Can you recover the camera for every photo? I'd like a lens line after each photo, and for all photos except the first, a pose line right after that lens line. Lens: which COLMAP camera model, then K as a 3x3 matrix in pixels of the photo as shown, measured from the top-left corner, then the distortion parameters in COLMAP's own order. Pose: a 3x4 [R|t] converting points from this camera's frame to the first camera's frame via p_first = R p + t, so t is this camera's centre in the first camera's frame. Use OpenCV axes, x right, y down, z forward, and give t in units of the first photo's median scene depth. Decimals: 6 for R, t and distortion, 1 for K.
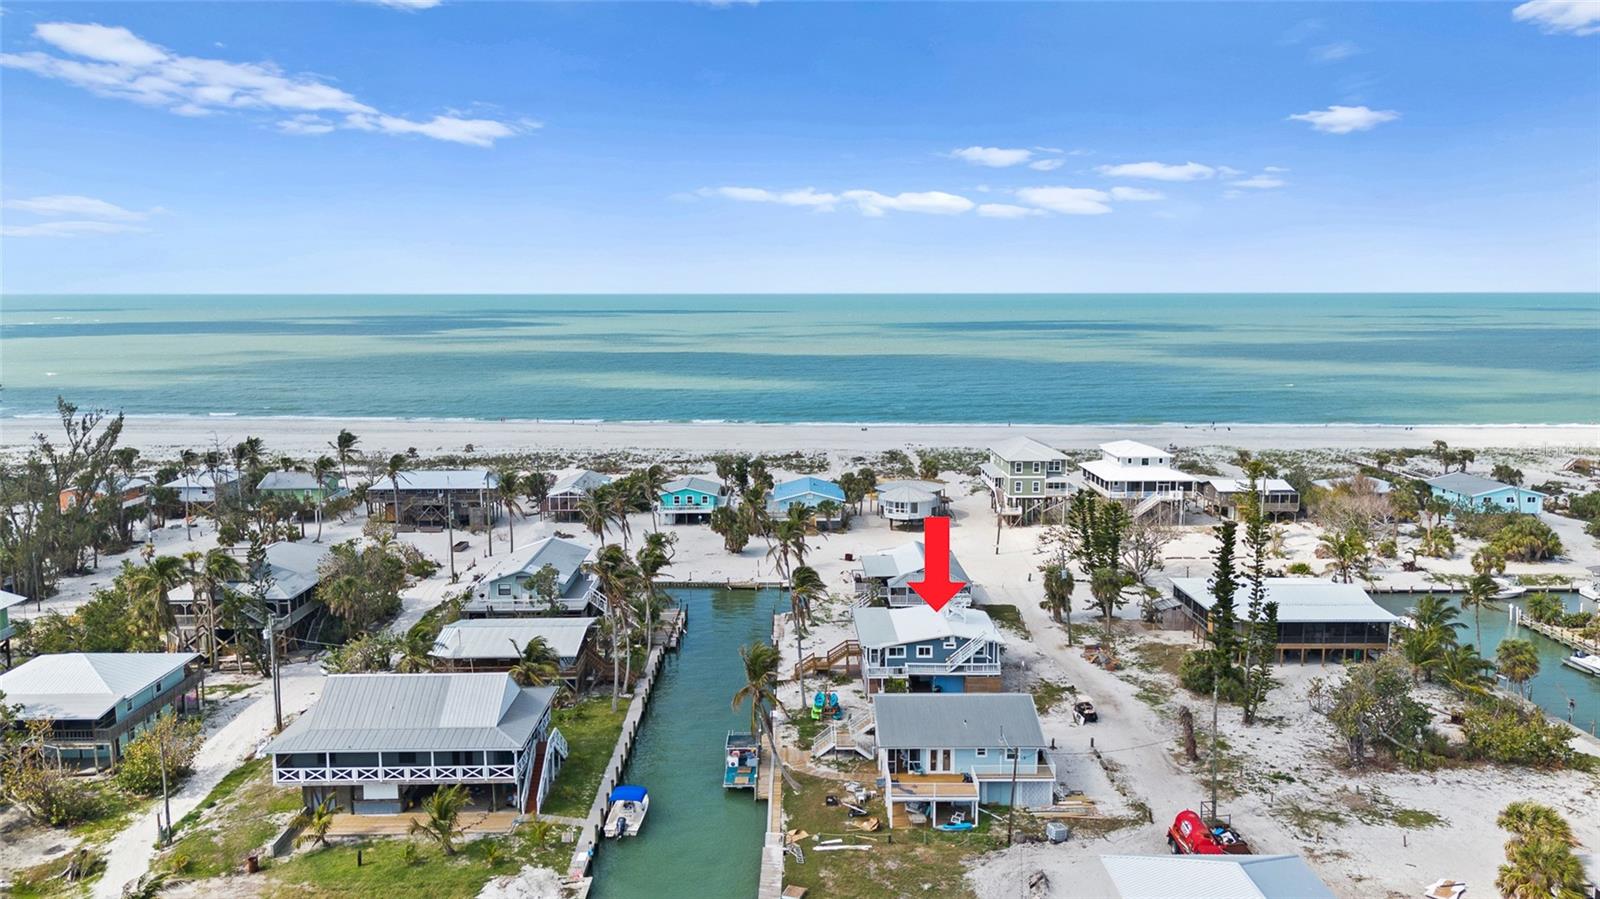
lens RADIAL K [[1226.5, 0, 816.3], [0, 1226.5, 449.7], [0, 0, 1]] dist [0.064721, -0.009776]
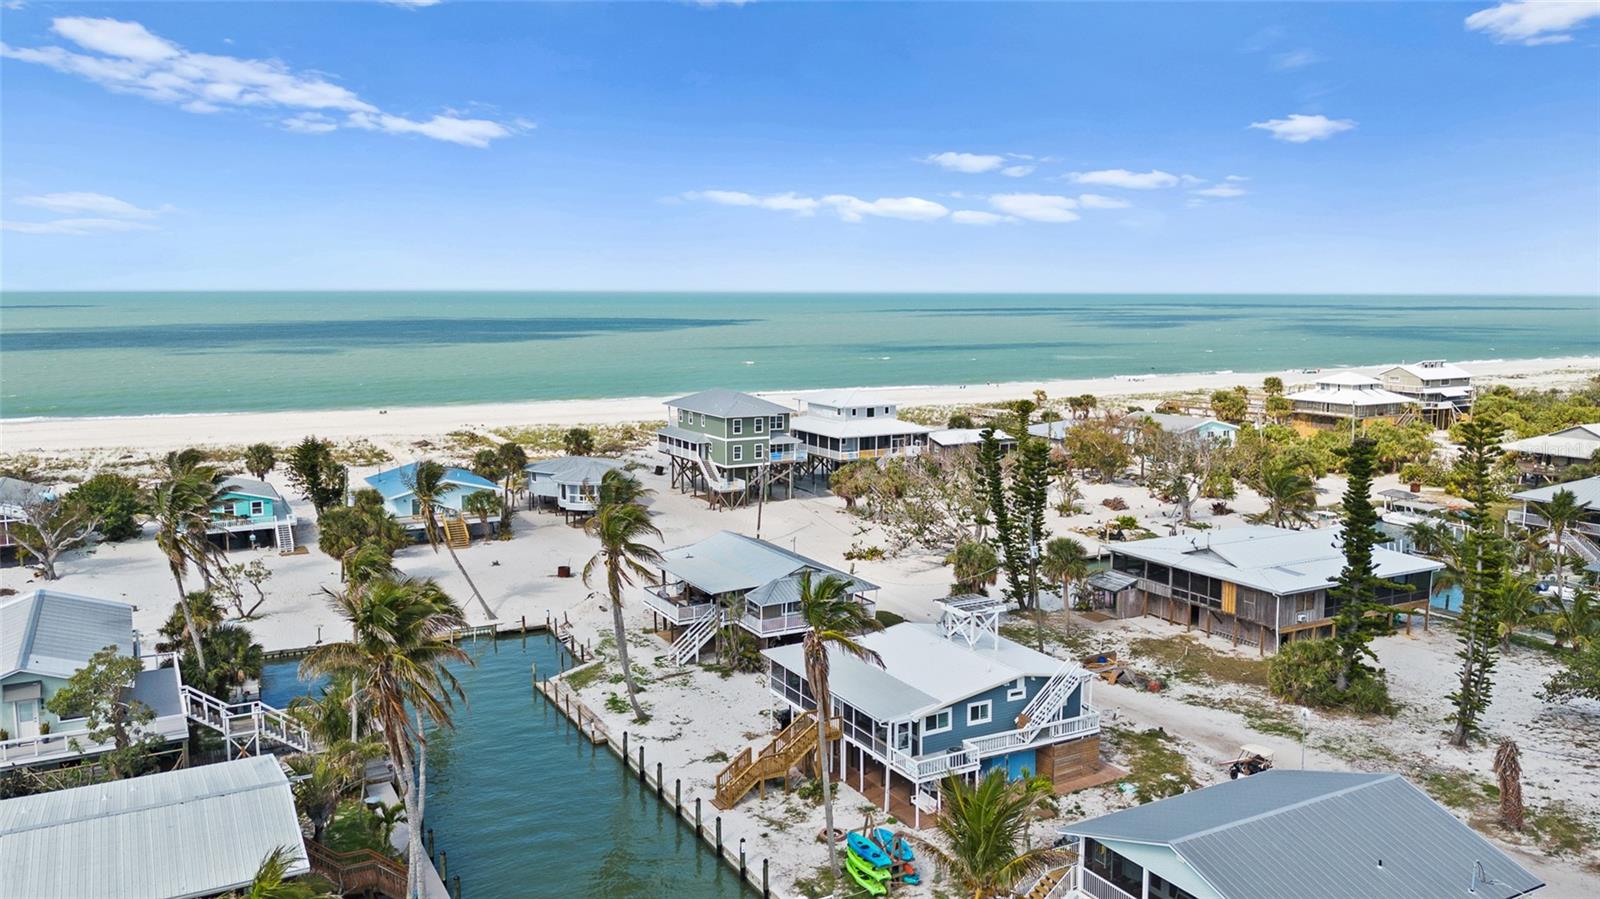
lens RADIAL K [[1226.5, 0, 816.3], [0, 1226.5, 449.7], [0, 0, 1]] dist [0.064721, -0.009776]
pose [[0.882687, -0.063251, 0.465686, -0.197044], [0.064166, 0.997842, 0.013907, 0.031023], [-0.465561, 0.017606, 0.884841, 0.482230]]
